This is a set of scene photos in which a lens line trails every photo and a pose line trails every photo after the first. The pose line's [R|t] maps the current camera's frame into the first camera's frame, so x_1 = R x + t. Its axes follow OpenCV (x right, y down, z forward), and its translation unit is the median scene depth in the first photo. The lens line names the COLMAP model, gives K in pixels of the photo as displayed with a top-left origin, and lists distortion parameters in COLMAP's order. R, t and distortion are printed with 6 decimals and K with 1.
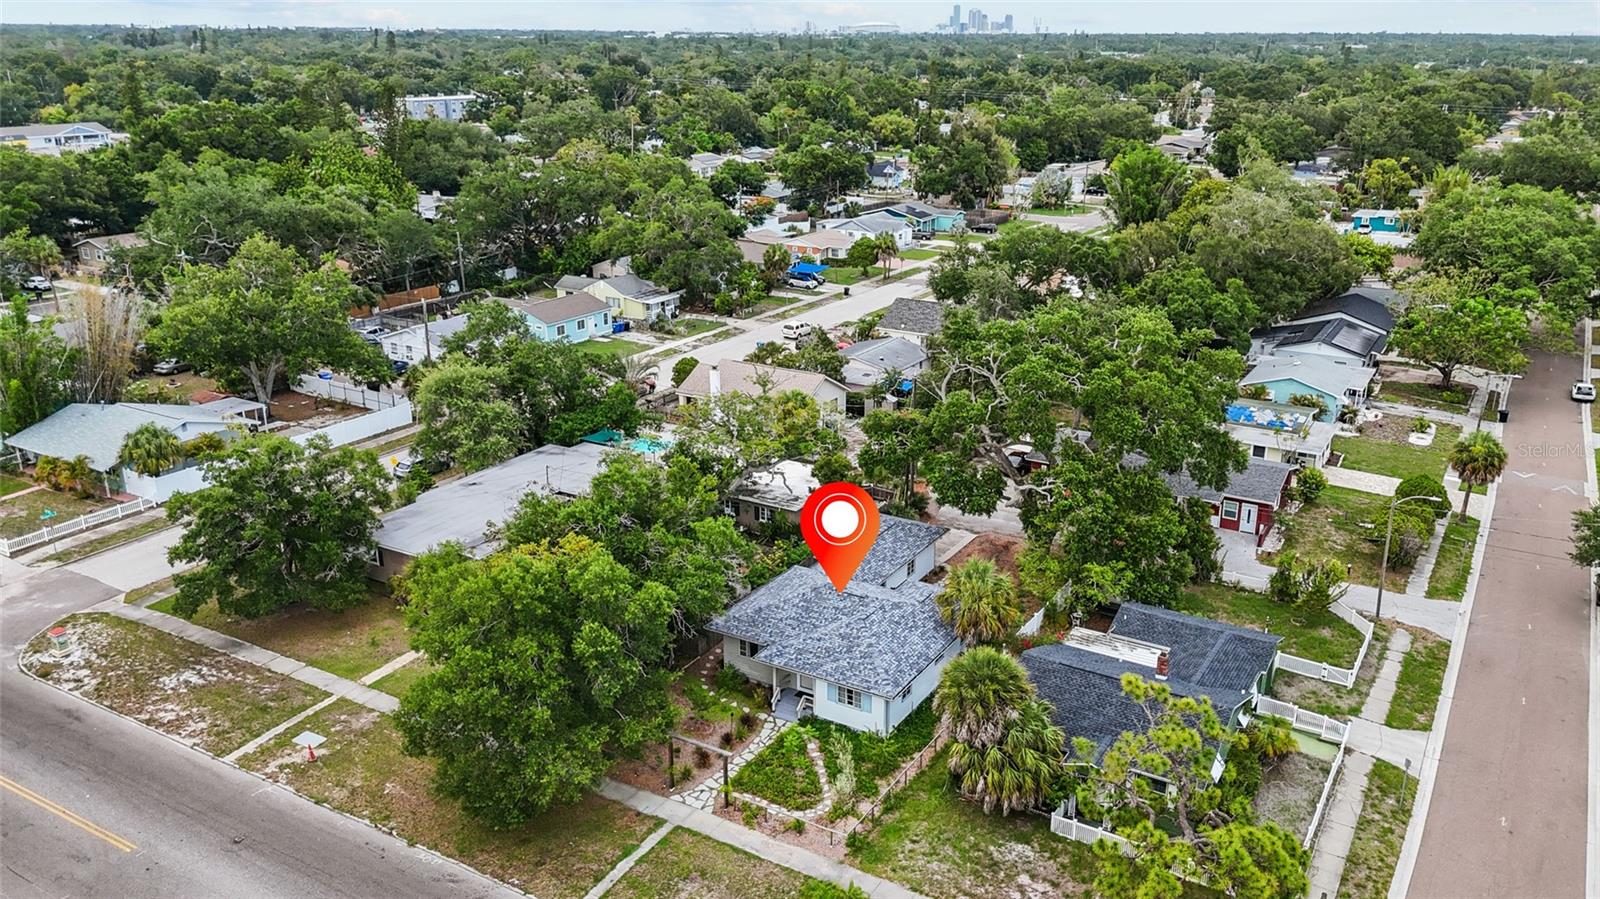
lens RADIAL K [[1289.1, 0, 773.7], [0, 1289.1, 450.7], [0, 0, 1]] dist [0.096458, -0.107357]
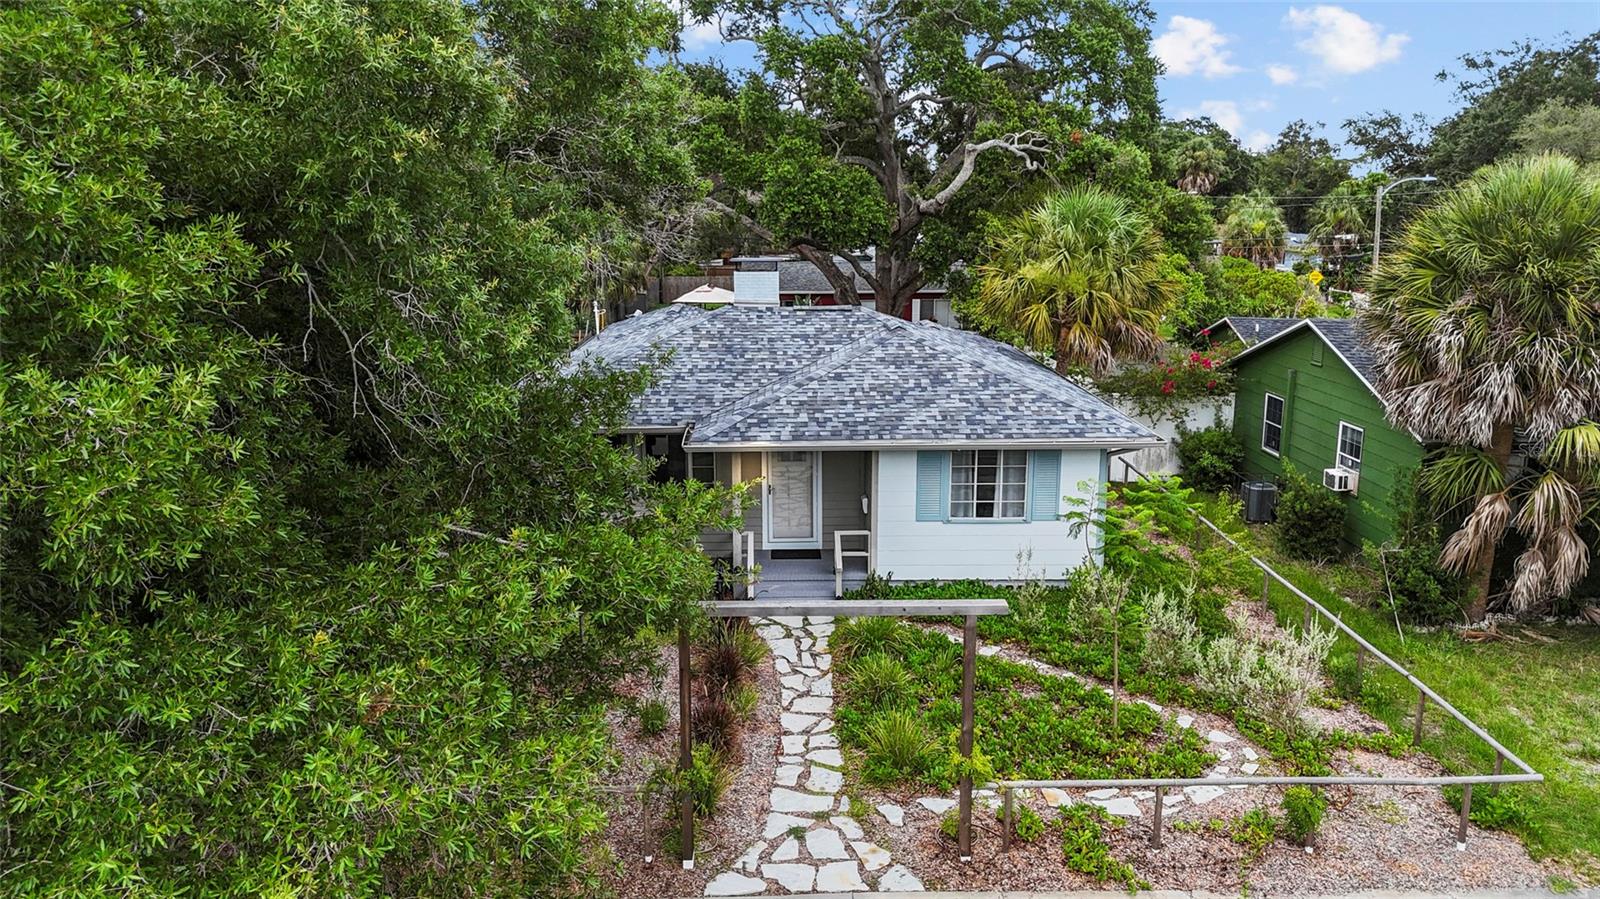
lens RADIAL K [[1289.1, 0, 773.7], [0, 1289.1, 450.7], [0, 0, 1]] dist [0.096458, -0.107357]
pose [[0.840976, -0.123448, 0.526801, -0.171196], [0.178155, 0.982510, -0.054167, 0.190627], [-0.510901, 0.139406, 0.848261, 0.733657]]
